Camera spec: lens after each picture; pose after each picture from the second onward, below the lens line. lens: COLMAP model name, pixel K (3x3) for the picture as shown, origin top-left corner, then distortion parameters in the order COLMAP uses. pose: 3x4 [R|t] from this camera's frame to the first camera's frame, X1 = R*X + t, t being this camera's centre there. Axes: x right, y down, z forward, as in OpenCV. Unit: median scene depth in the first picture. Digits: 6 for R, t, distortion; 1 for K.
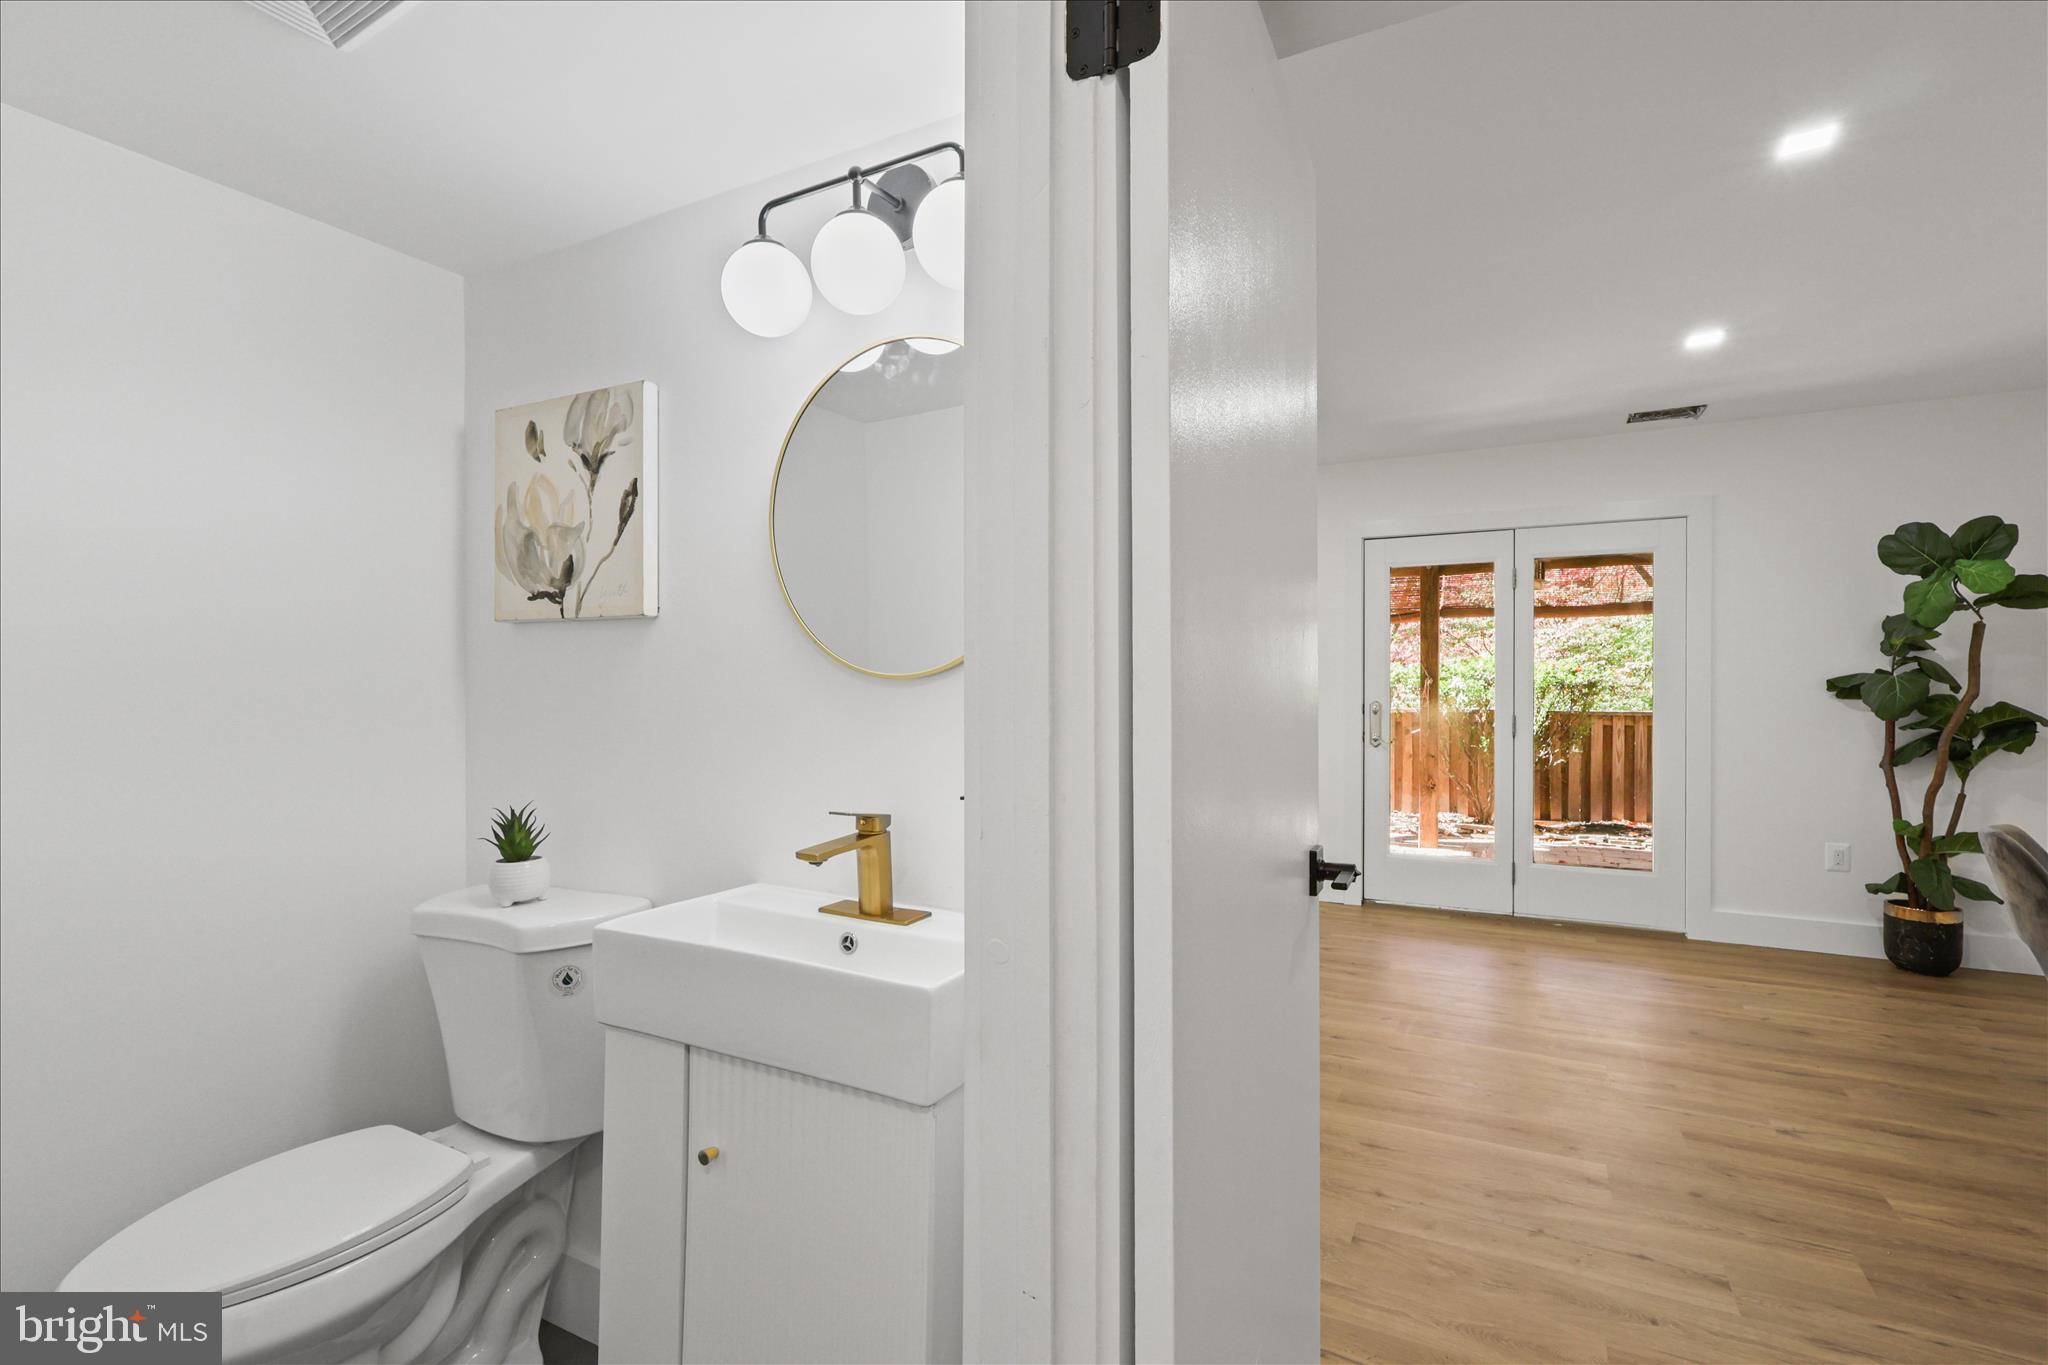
lens RADIAL K [[985.1, 0, 1022.8], [0, 985.1, 689.0], [0, 0, 1]] dist [-0.004815, -0.000395]
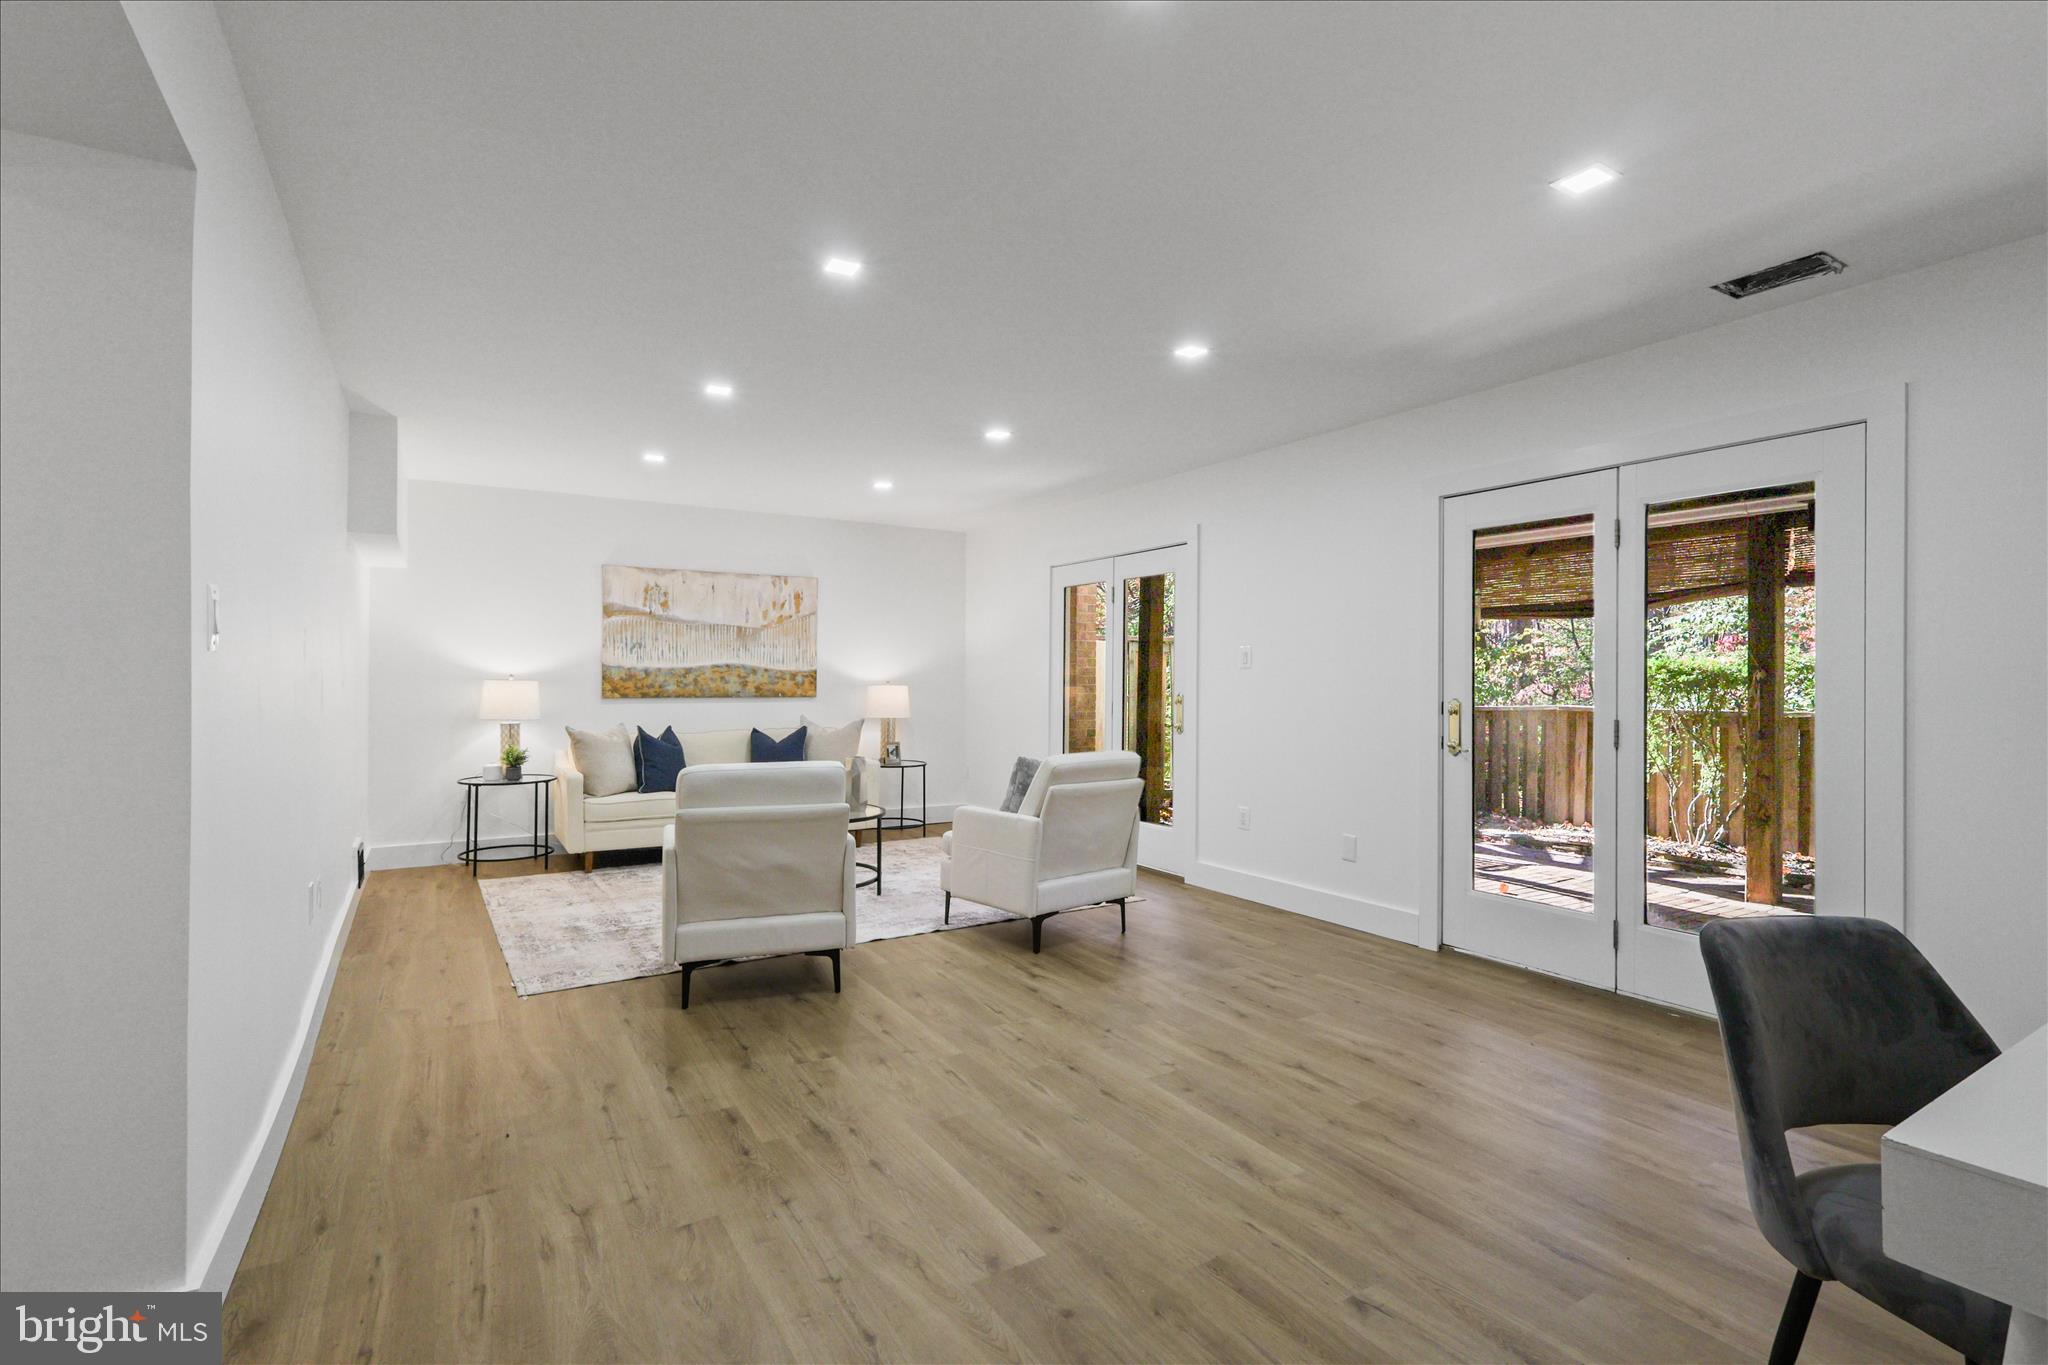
lens RADIAL K [[985.1, 0, 1022.8], [0, 985.1, 689.0], [0, 0, 1]] dist [-0.004815, -0.000395]
pose [[0.850423, 0.006351, -0.526061, 0.808597], [-0.003571, 0.999974, 0.006299, 0.000616], [0.526088, -0.003479, 0.850423, 0.226763]]
